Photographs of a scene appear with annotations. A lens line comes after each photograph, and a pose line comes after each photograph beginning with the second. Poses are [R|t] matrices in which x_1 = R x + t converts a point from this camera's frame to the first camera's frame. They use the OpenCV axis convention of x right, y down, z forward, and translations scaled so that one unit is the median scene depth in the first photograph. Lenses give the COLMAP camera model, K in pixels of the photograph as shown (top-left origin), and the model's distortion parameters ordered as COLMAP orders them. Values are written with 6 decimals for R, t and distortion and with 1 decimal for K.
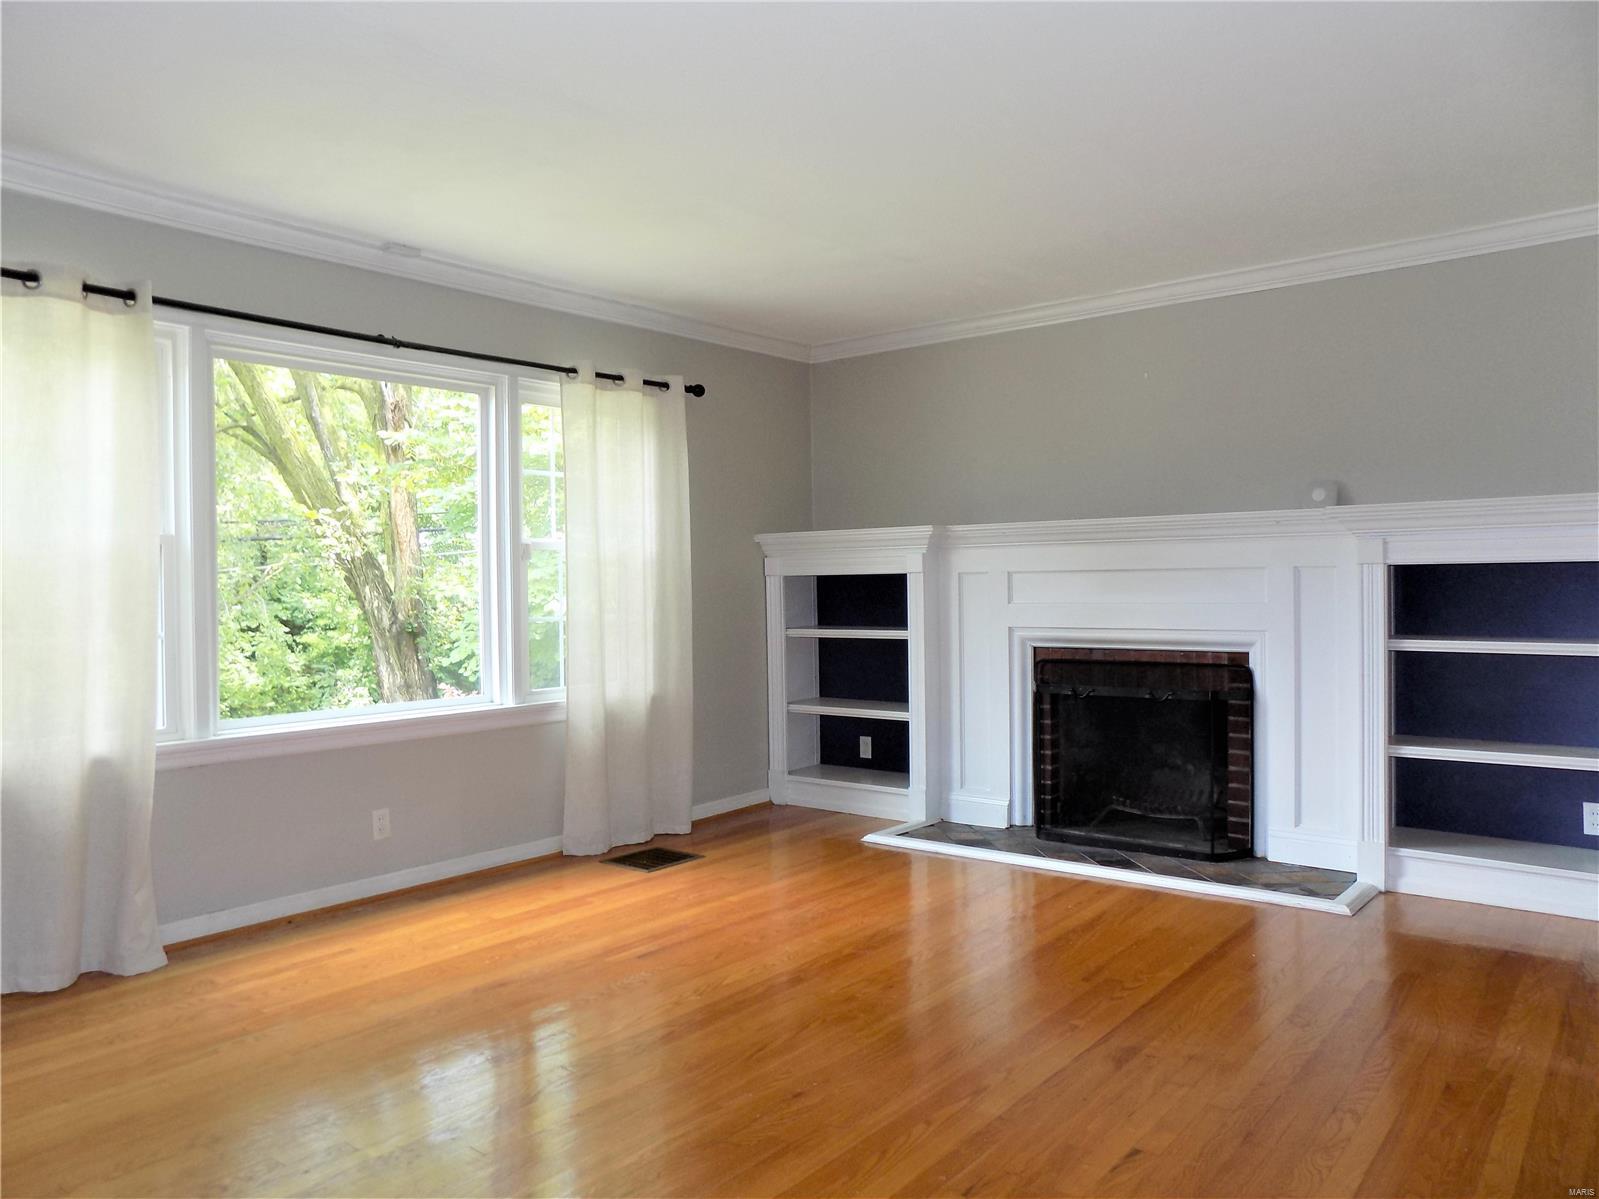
lens RADIAL K [[1152.9, 0, 799.5], [0, 1152.9, 599.5], [0, 0, 1]] dist [-0.038746, 0.002931]
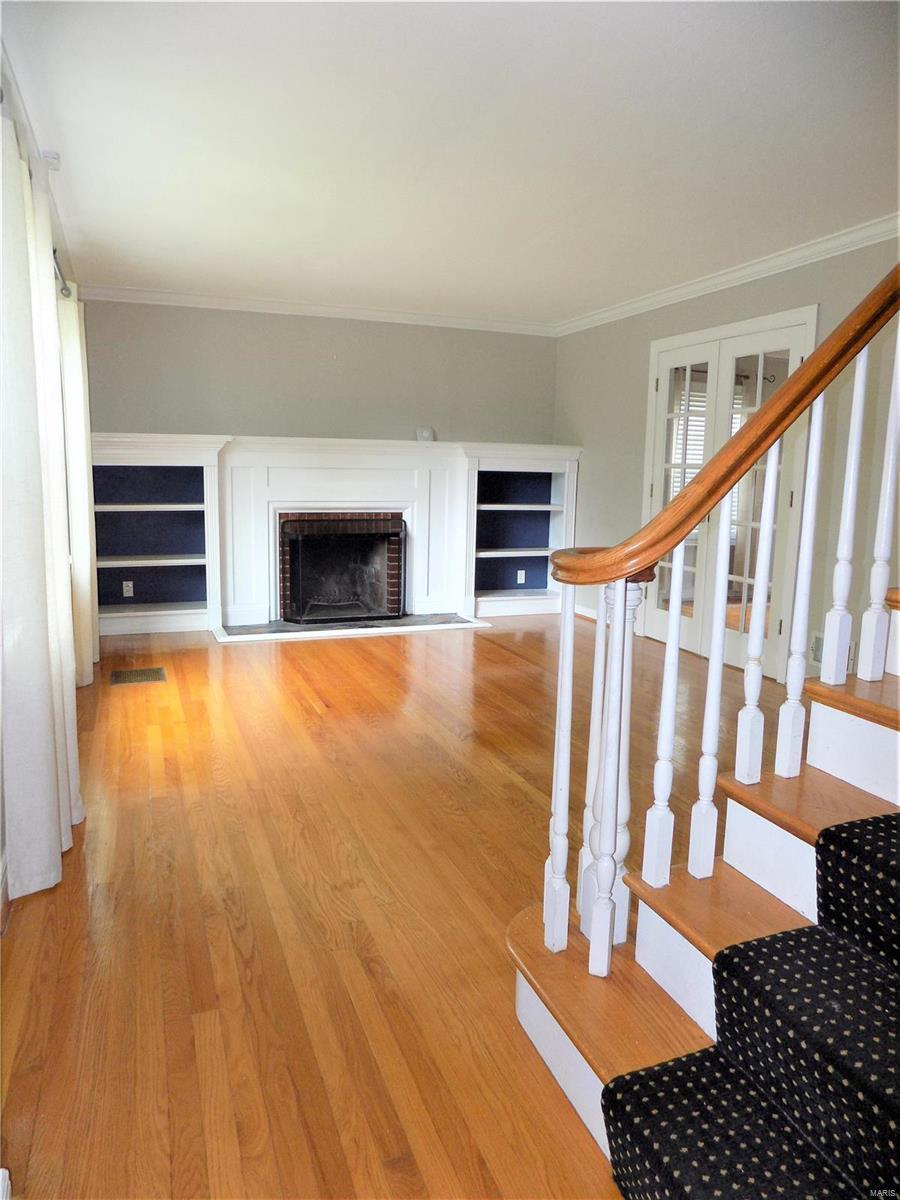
lens RADIAL K [[796.1, 0, 450.0], [0, 796.1, 600.0], [0, 0, 1]] dist [-0.056708, 0.058494]
pose [[0.505824, -0.115123, 0.854920, -0.667454], [-0.011848, 0.990034, 0.140327, 0.001596], [-0.862555, -0.081110, 0.499419, 0.204323]]
